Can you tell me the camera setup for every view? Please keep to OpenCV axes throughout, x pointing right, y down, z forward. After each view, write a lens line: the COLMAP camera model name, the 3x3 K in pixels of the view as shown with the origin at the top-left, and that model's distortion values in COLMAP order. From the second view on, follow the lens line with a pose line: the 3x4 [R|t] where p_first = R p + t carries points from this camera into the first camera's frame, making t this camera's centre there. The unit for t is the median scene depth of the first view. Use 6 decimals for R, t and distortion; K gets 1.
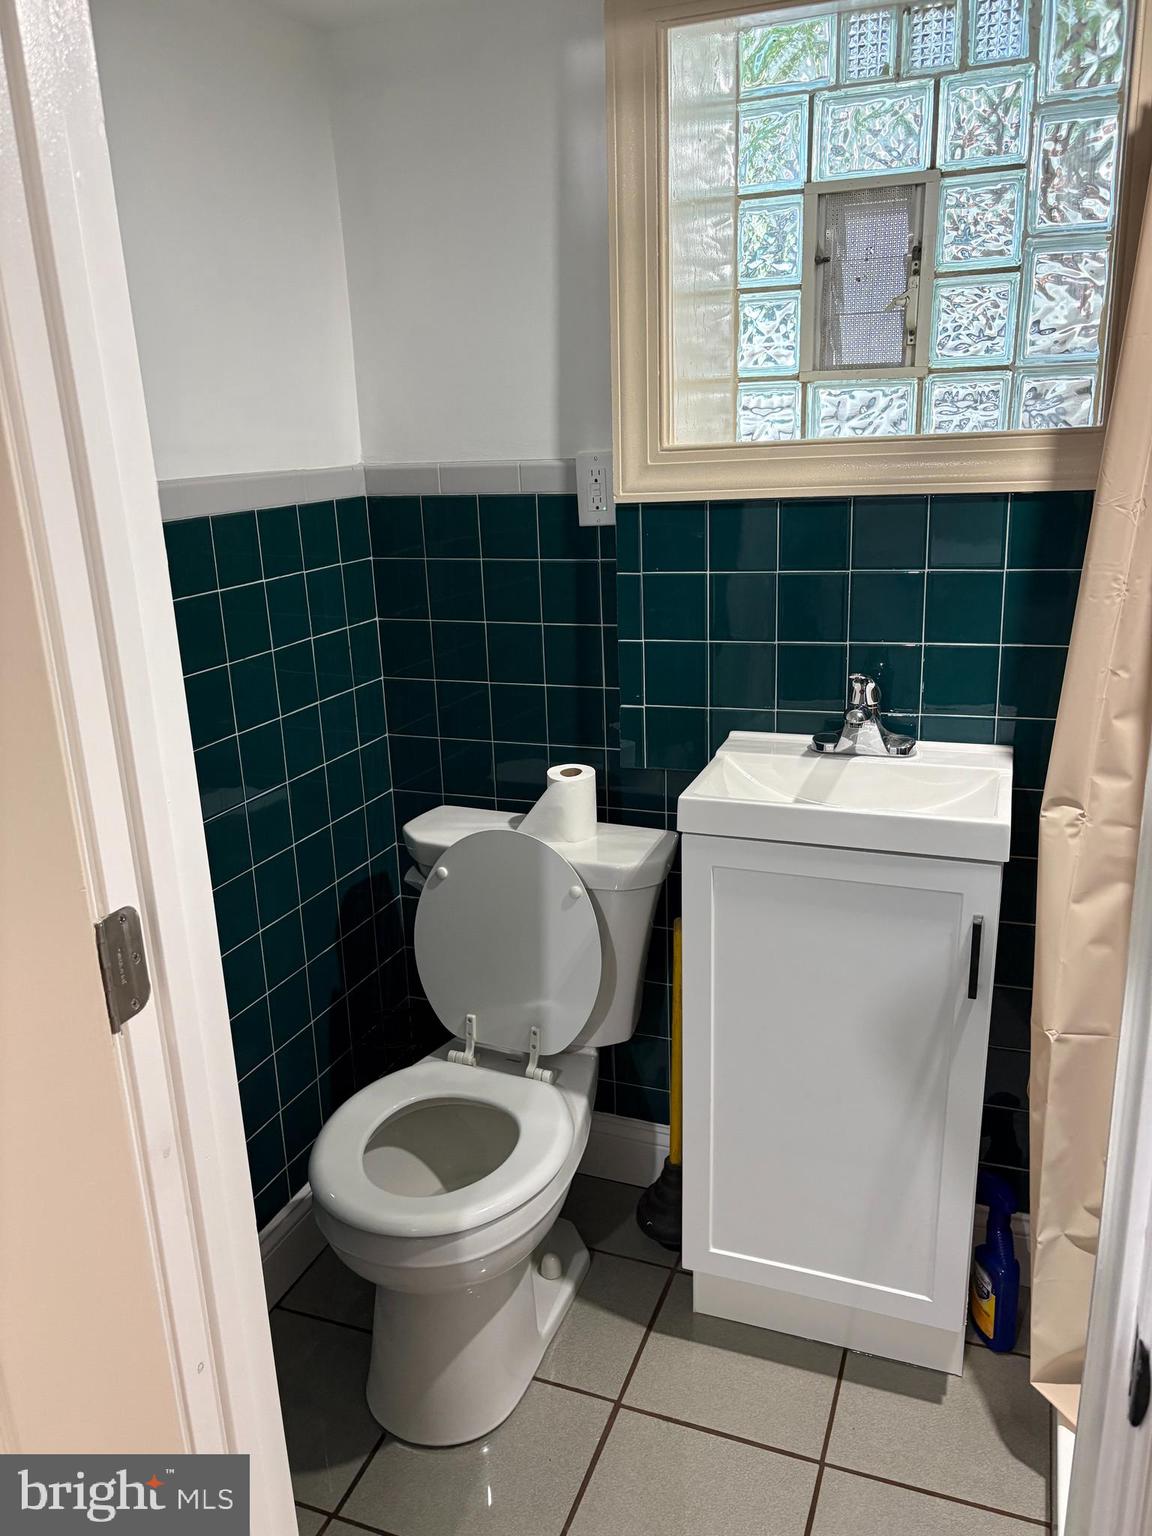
lens RADIAL K [[1161.2, 0, 574.0], [0, 1161.2, 774.9], [0, 0, 1]] dist [0.040856, -0.040594]
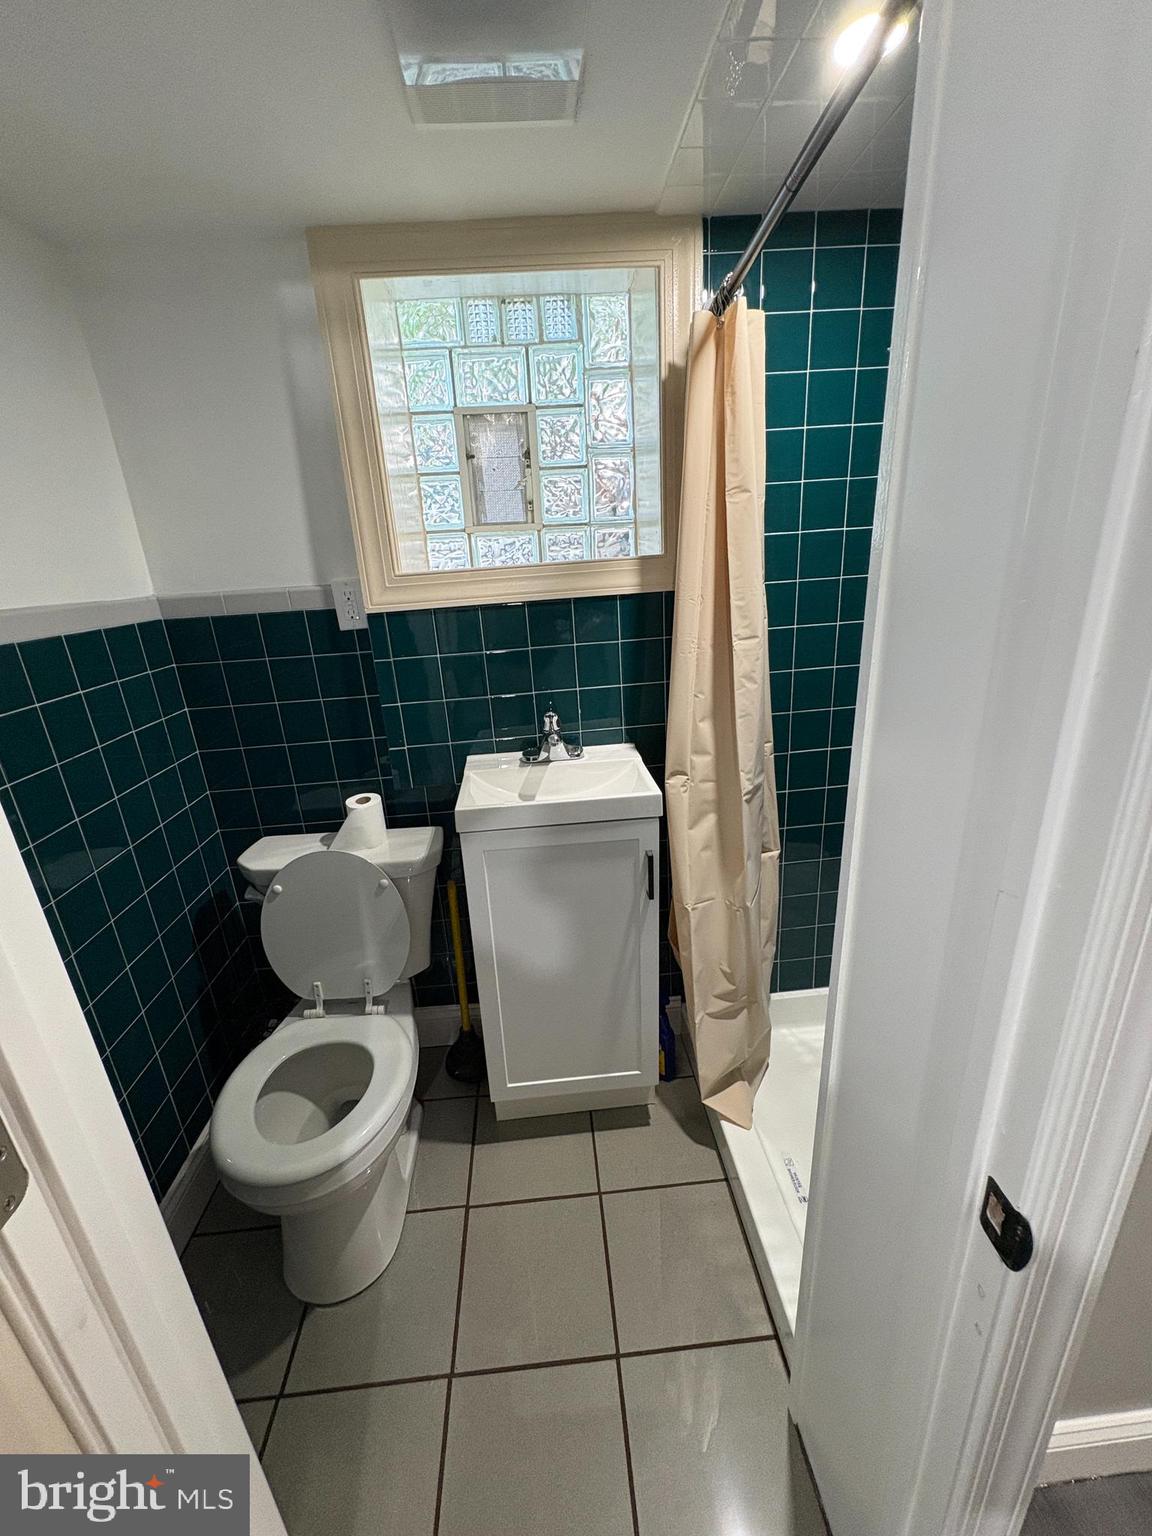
lens RADIAL K [[619.2, 0, 584.1], [0, 619.2, 766.5], [0, 0, 1]] dist [0.003530, -0.000930]
pose [[0.905175, -0.151924, 0.396960, -0.053554], [0.145133, 0.988281, 0.047292, -0.040493], [-0.399493, 0.014804, 0.916617, 0.178432]]
